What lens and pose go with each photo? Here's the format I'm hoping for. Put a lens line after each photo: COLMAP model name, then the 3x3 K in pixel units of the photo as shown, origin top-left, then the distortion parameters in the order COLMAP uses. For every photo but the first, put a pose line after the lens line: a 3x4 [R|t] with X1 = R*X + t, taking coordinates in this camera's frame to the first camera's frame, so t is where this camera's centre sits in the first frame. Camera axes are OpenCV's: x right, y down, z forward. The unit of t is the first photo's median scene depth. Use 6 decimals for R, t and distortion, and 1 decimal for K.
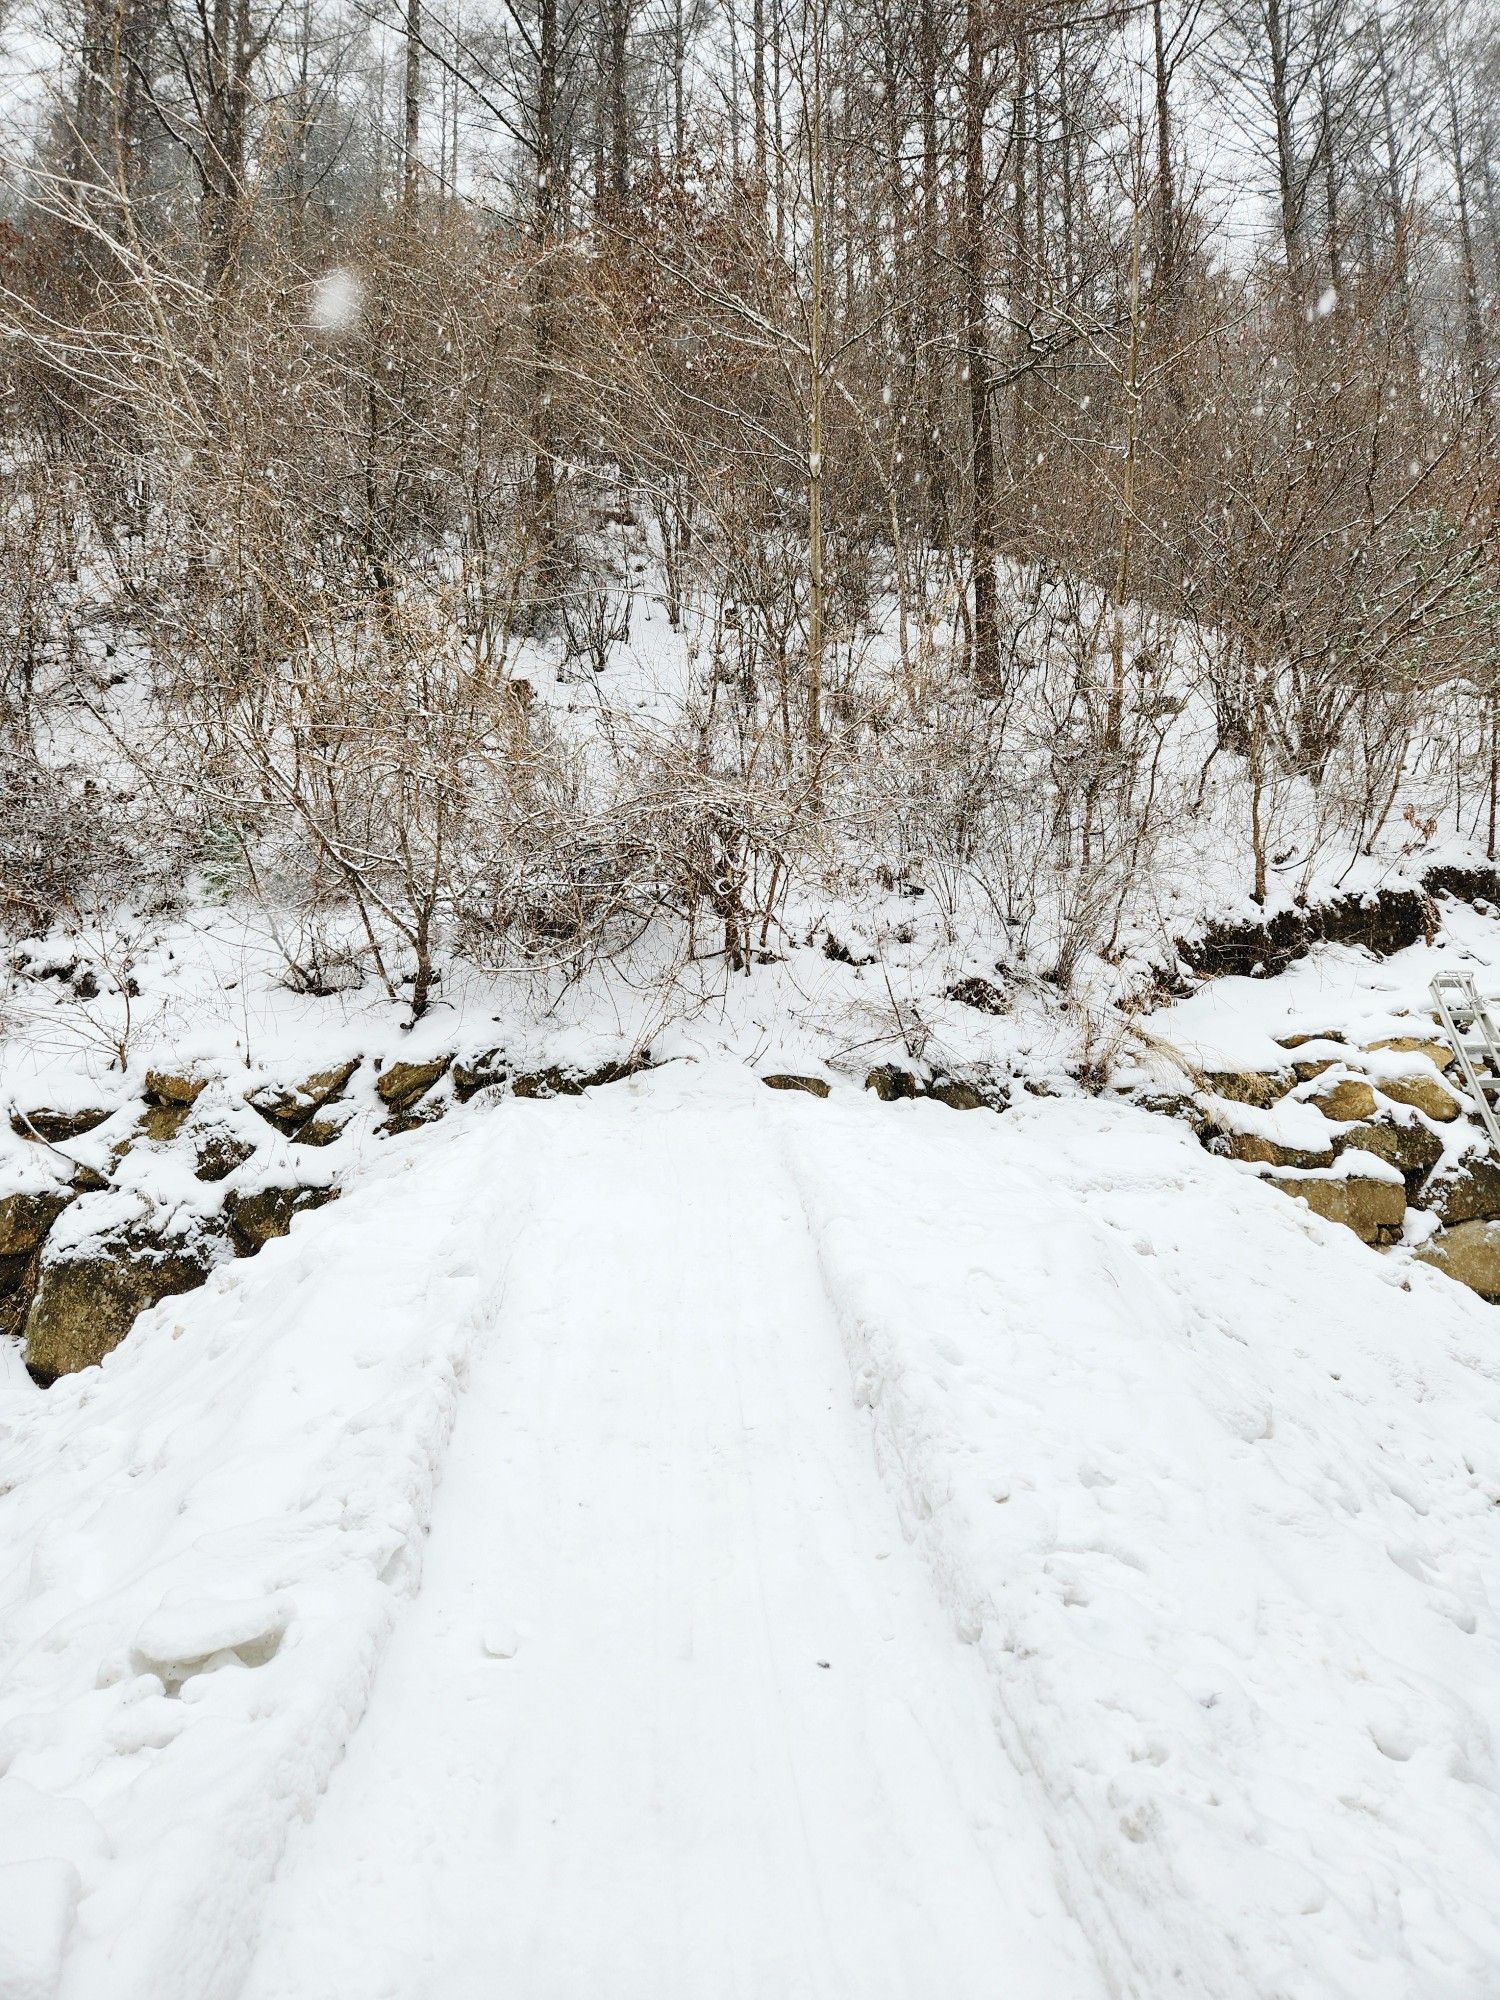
lens RADIAL K [[1300.6, 0, 750.0], [0, 1300.6, 1000.0], [0, 0, 1]] dist [0.075972, -0.058060]
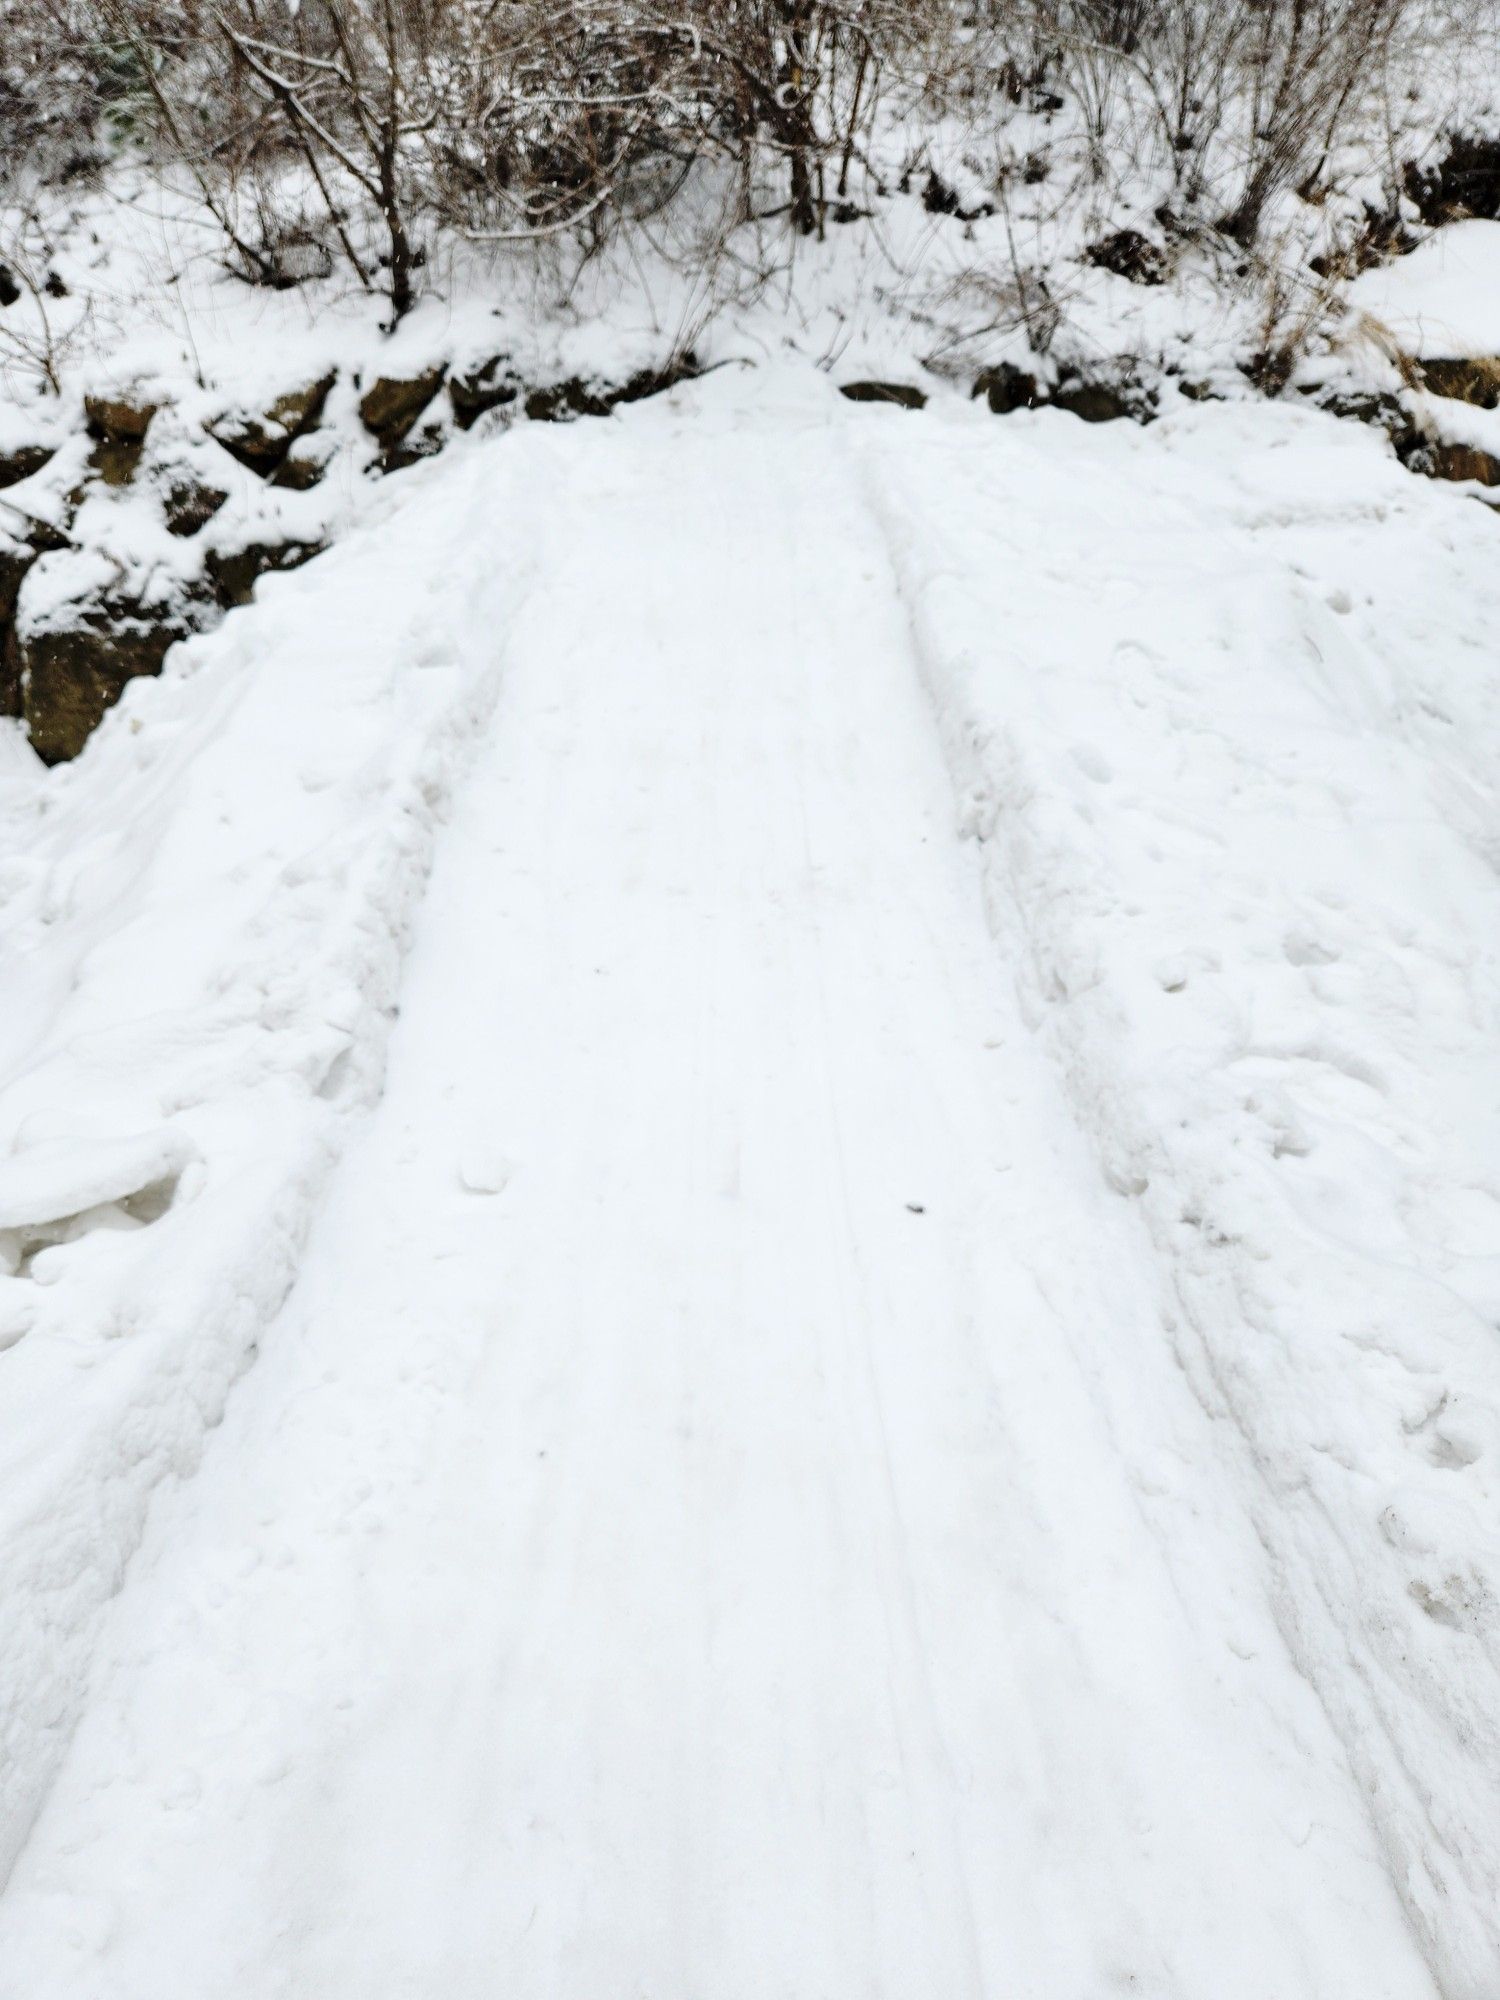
lens RADIAL K [[1346.4, 0, 727.9], [0, 1346.4, 1008.2], [0, 0, 1]] dist [0.055400, -0.047131]
pose [[0.997539, 0.002764, -0.070065, 0.001053], [0.029742, 0.888204, 0.458485, 0.015768], [0.063499, -0.459441, 0.885936, 0.107589]]
